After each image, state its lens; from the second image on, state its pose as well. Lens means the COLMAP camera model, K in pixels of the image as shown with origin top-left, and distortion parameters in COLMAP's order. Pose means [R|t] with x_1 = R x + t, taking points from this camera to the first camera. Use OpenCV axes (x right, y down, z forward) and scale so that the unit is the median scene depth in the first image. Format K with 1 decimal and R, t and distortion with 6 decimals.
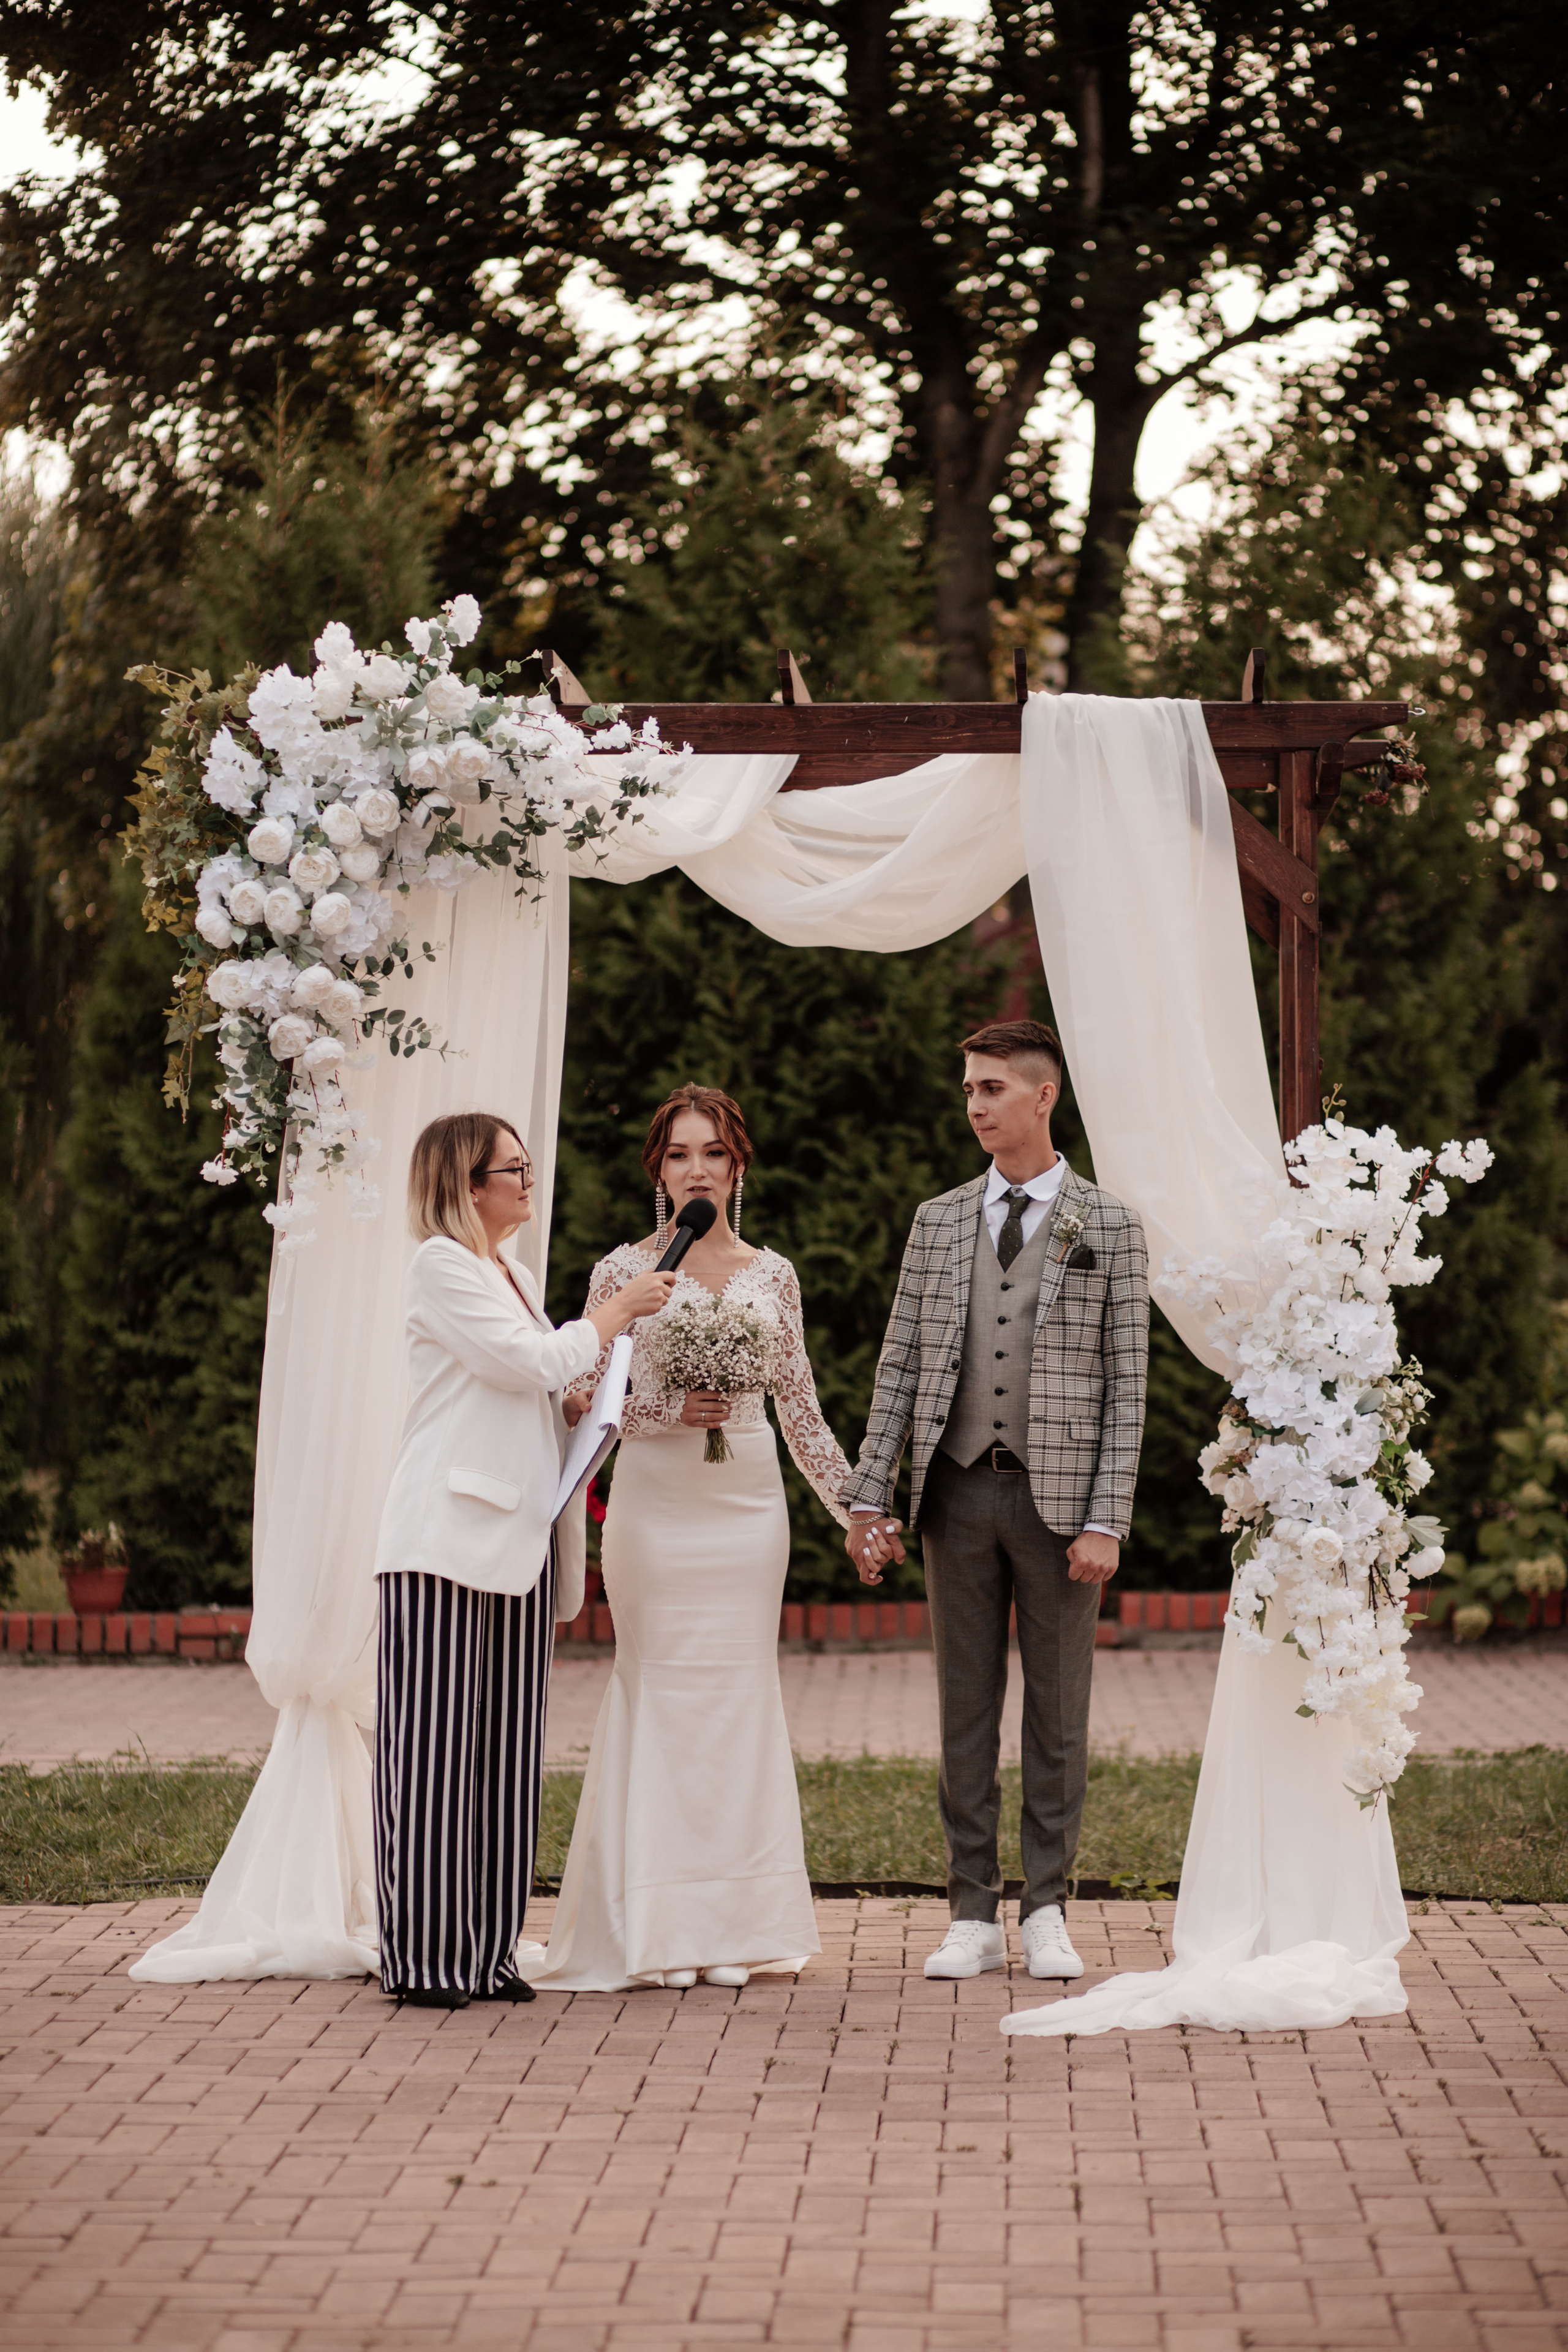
lens RADIAL K [[4500.2, 0, 677.7], [0, 4500.2, 1219.3], [0, 0, 1]] dist [-0.044650, -0.041008]
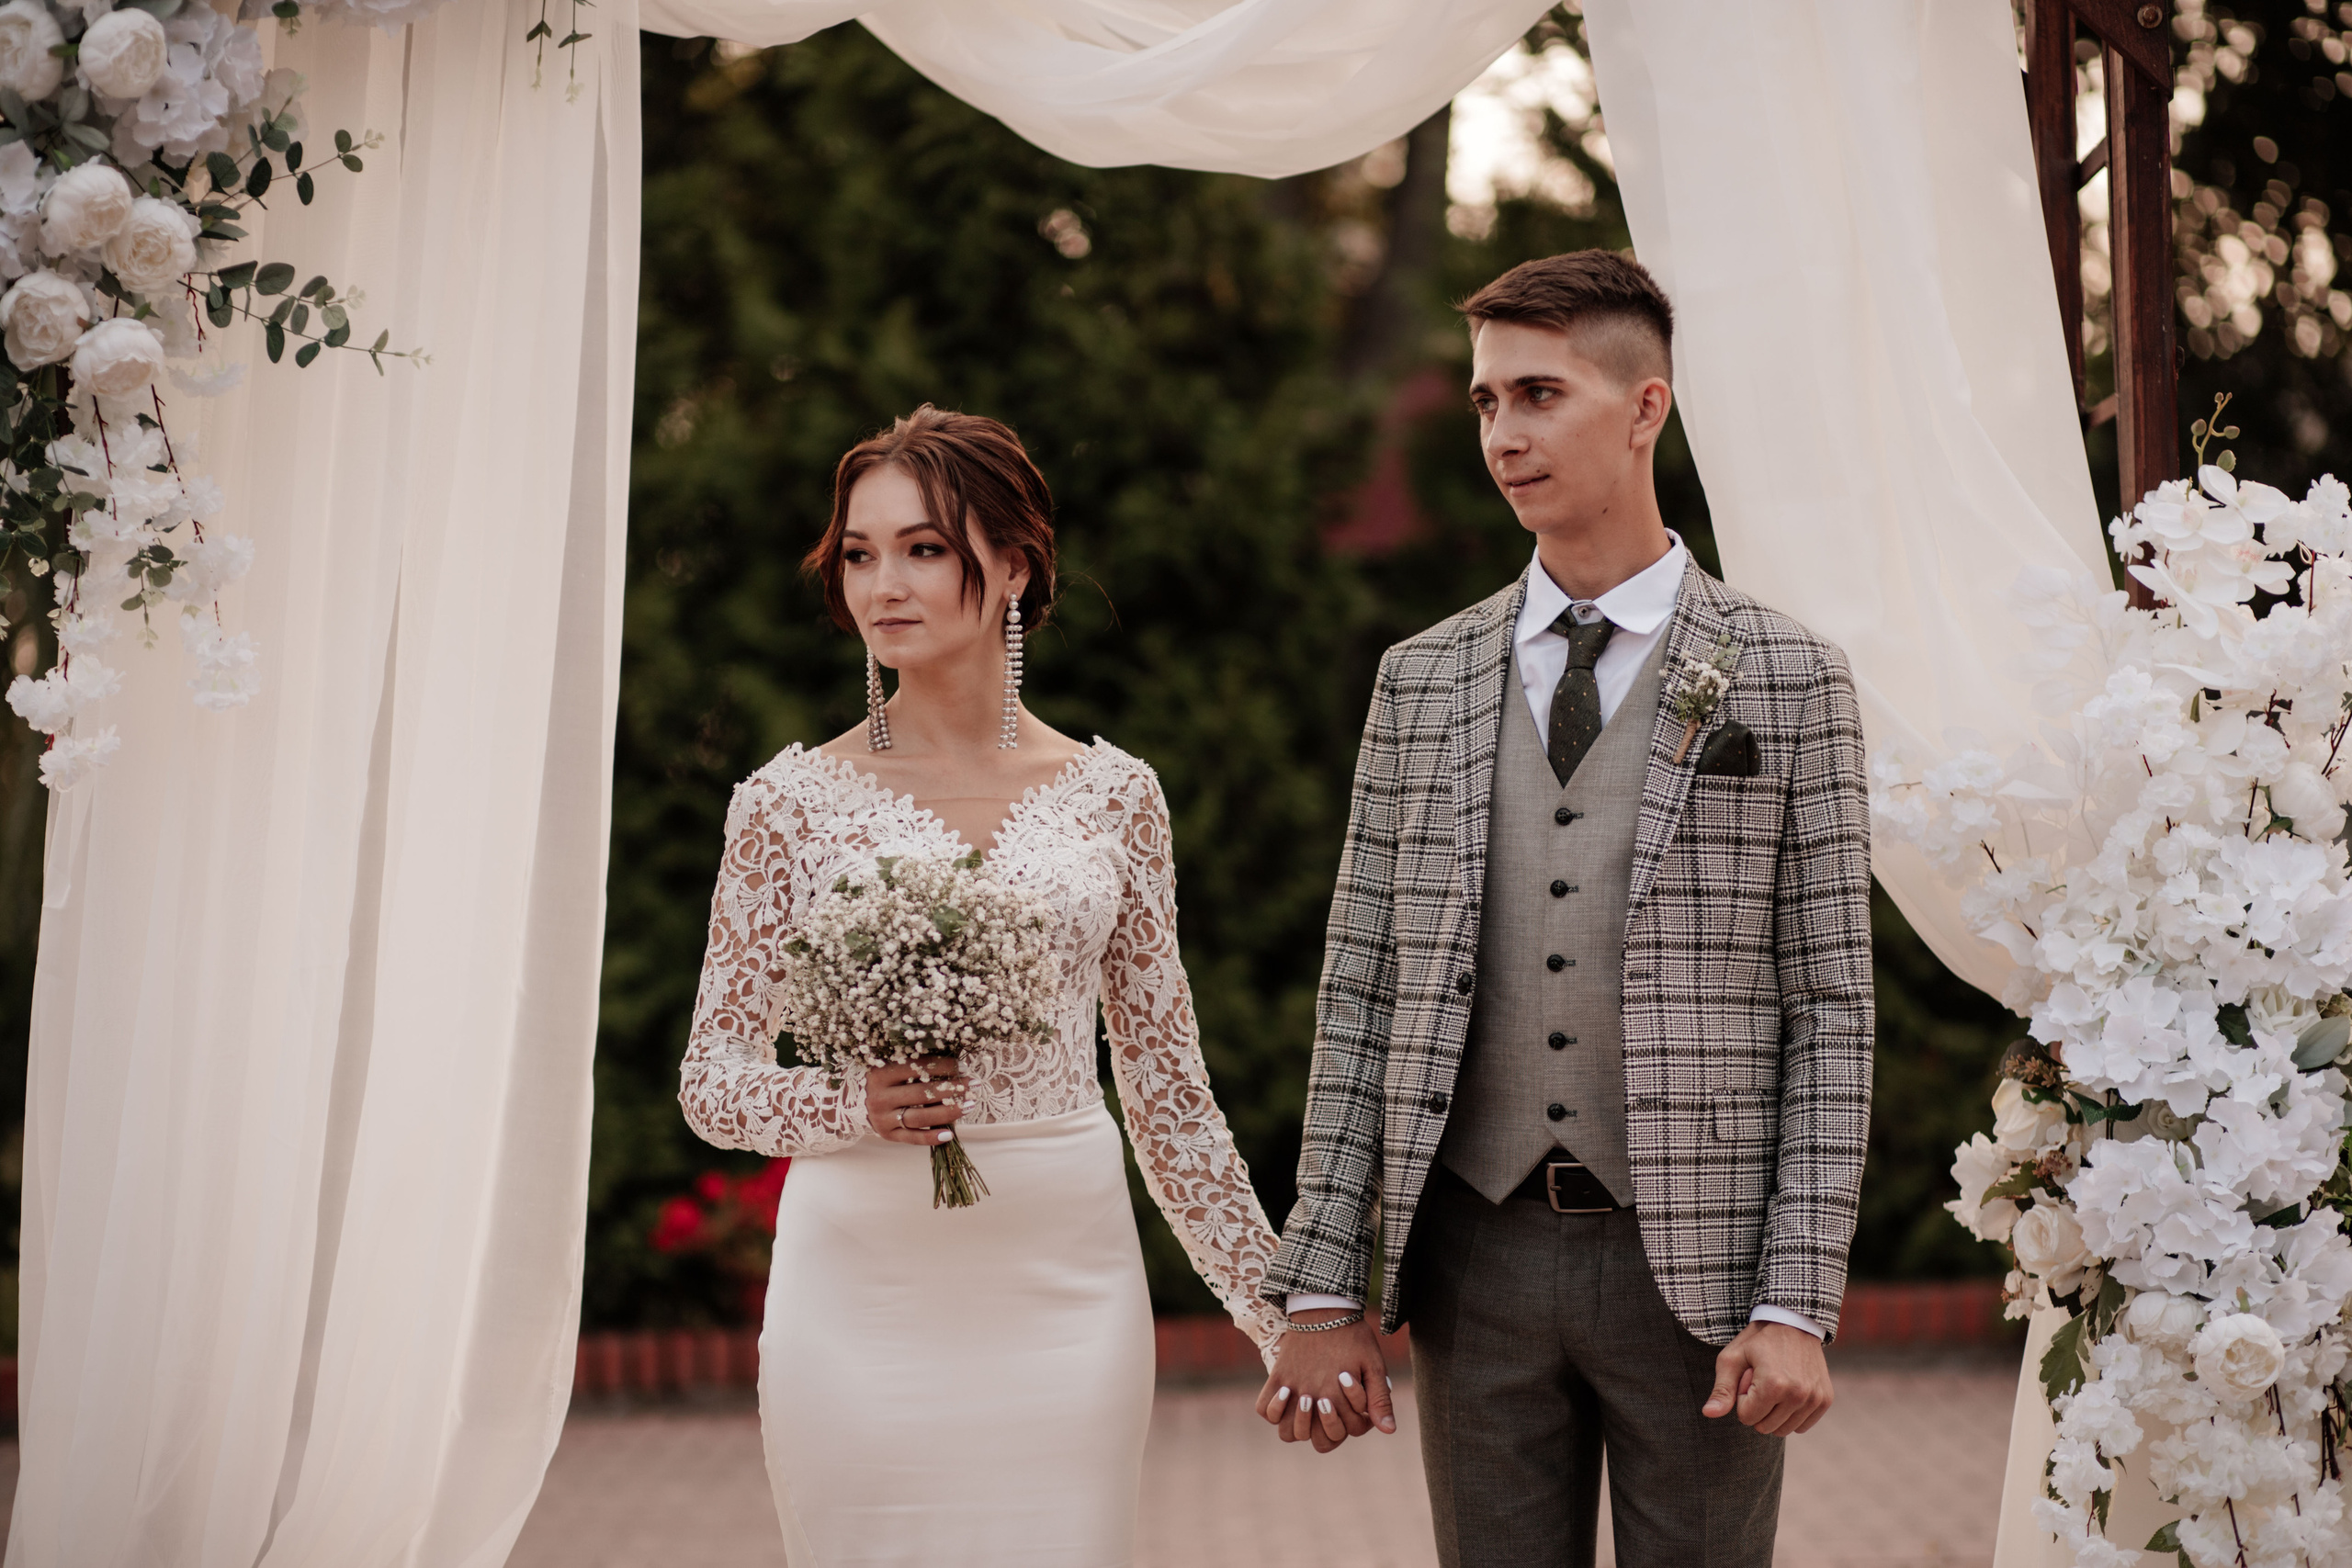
lens RADIAL K [[5326.1, 0, 1101.4], [0, 5326.1, 786.4], [0, 0, 1]] dist [0.024384, -0.124512]
pose [[0.999357, -0.017566, 0.031247, 0.006561], [0.017682, 0.999838, -0.003450, 0.012366], [-0.031181, 0.004000, 0.999506, 0.428943]]
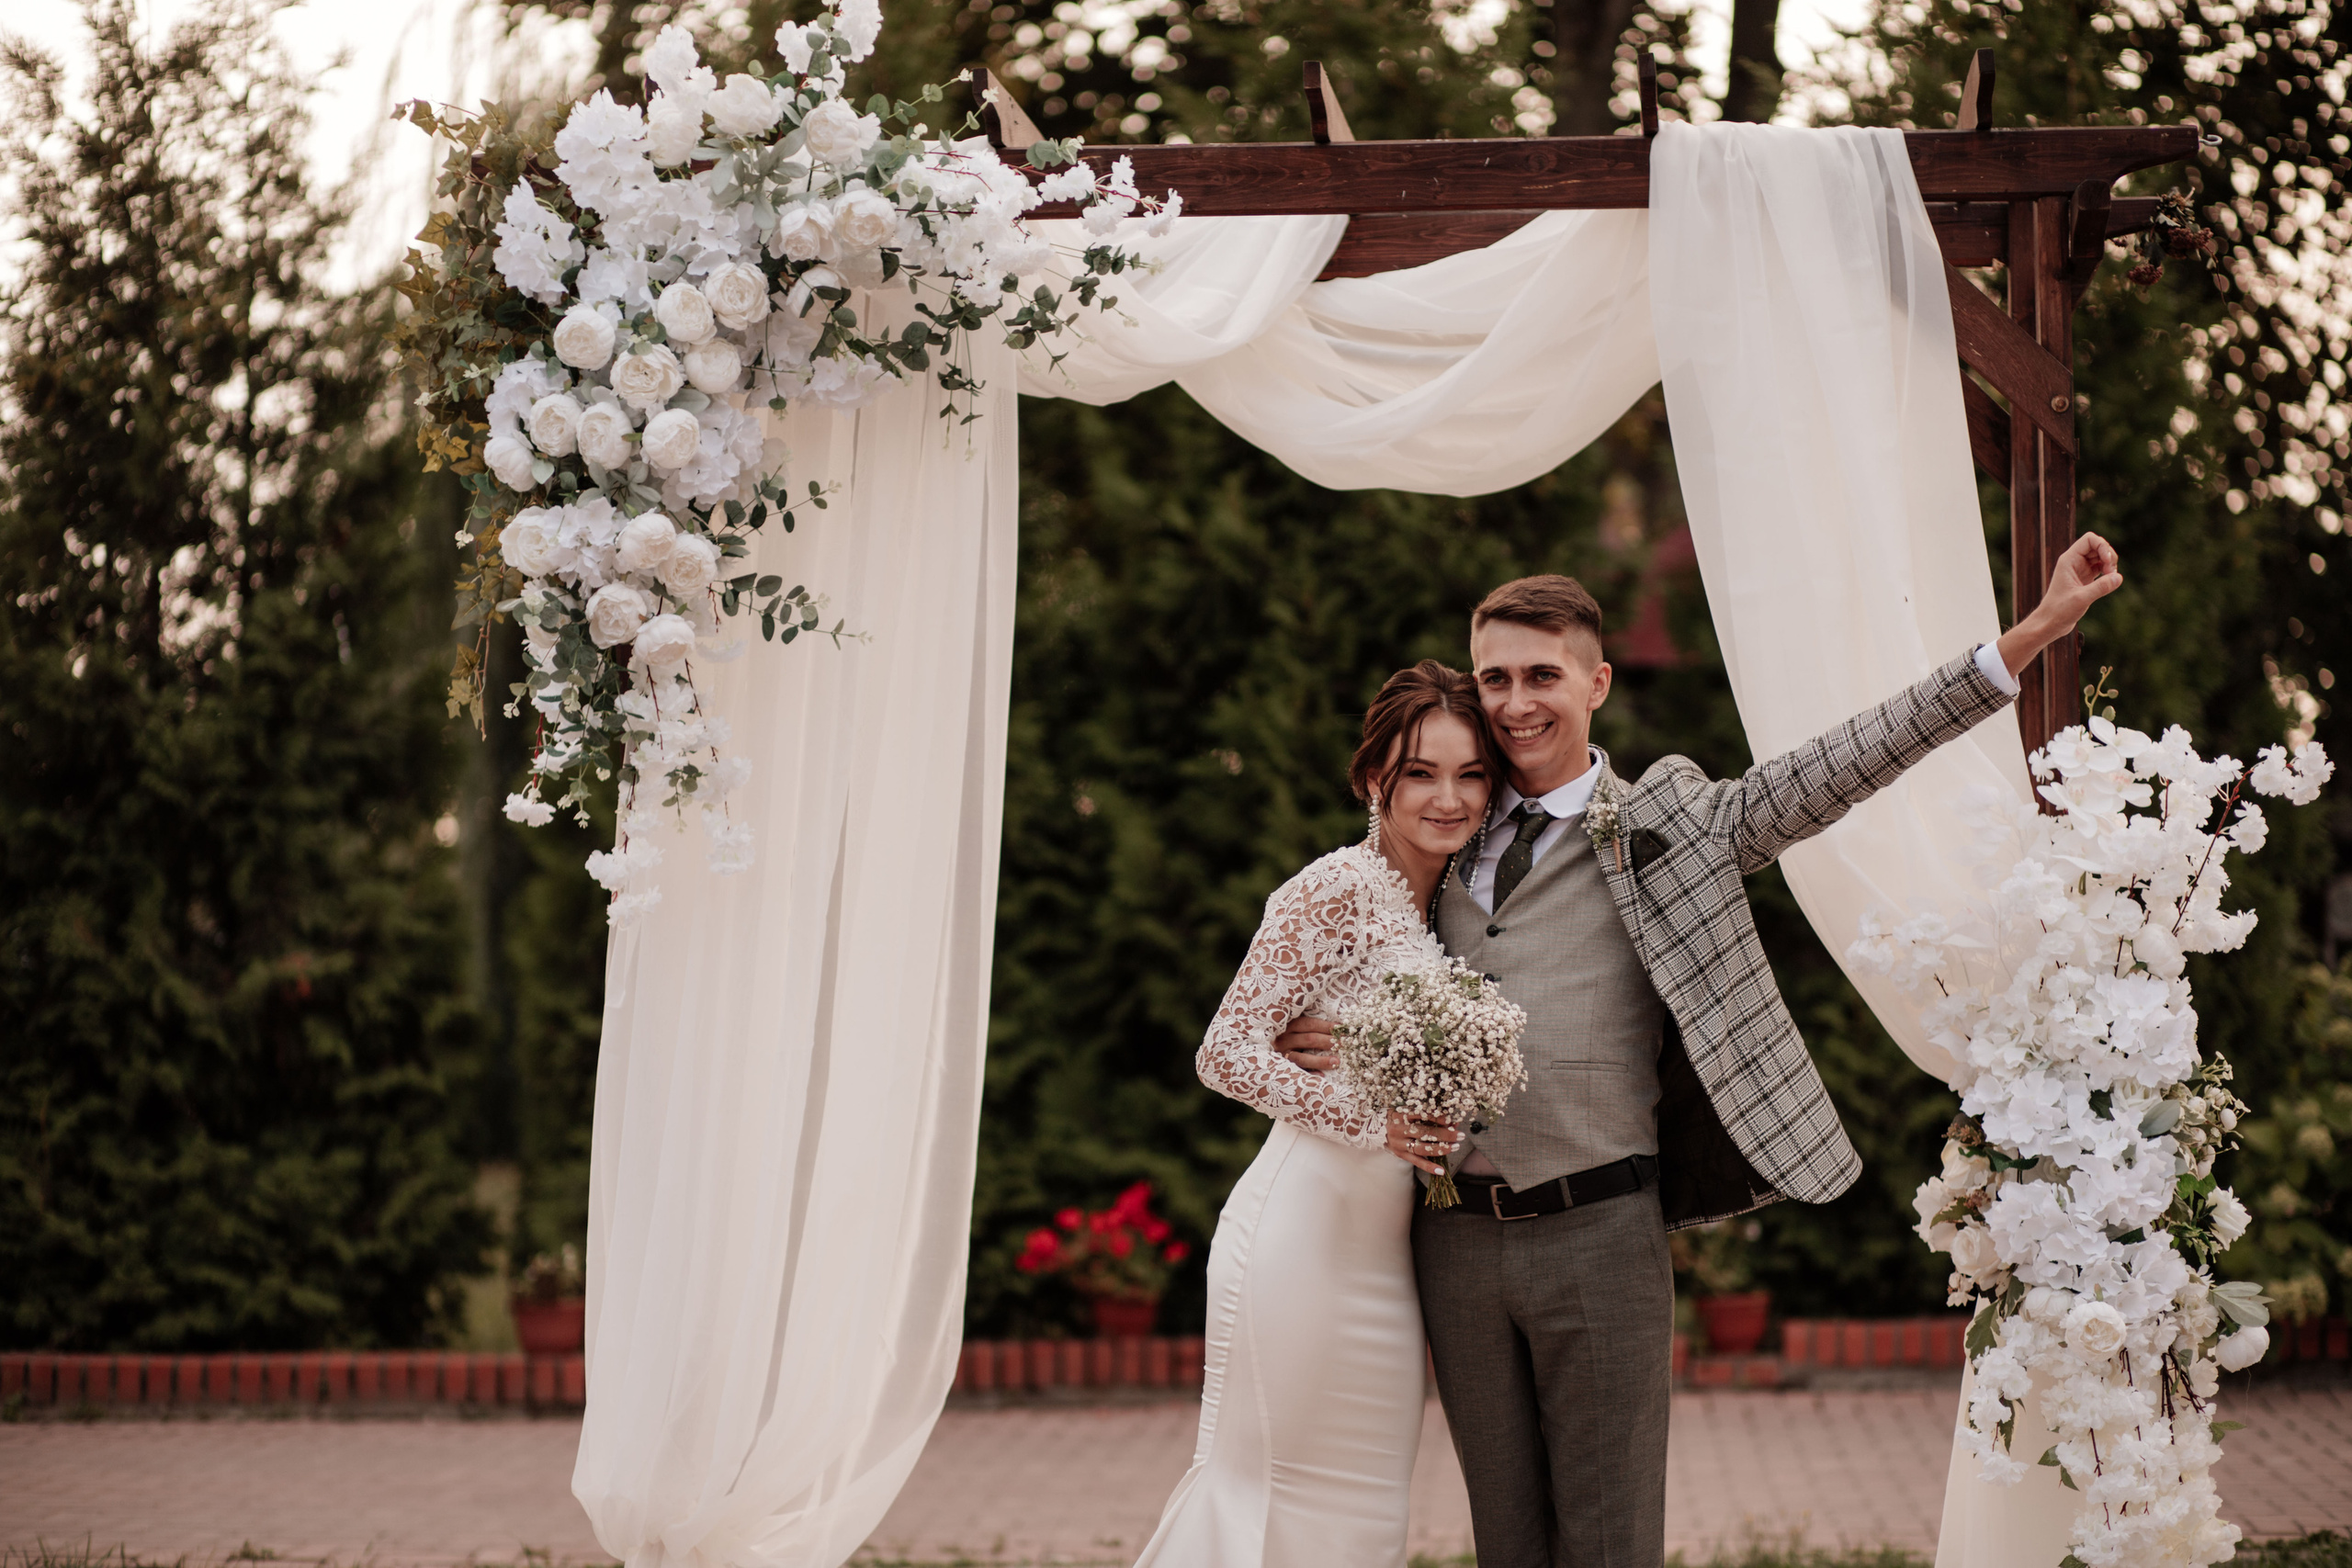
lens RADIAL K [[4920.3, 0, 1131.0], [0, 4920.3, 814.1], [0, 0, 1]] dist [-0.005615, -0.156037]
pose [[0.999485, -0.009673, -0.030612, 0.017660], [0.009257, 0.999863, -0.013703, 0.002053], [0.030740, 0.013413, 0.999437, 0.227230]]
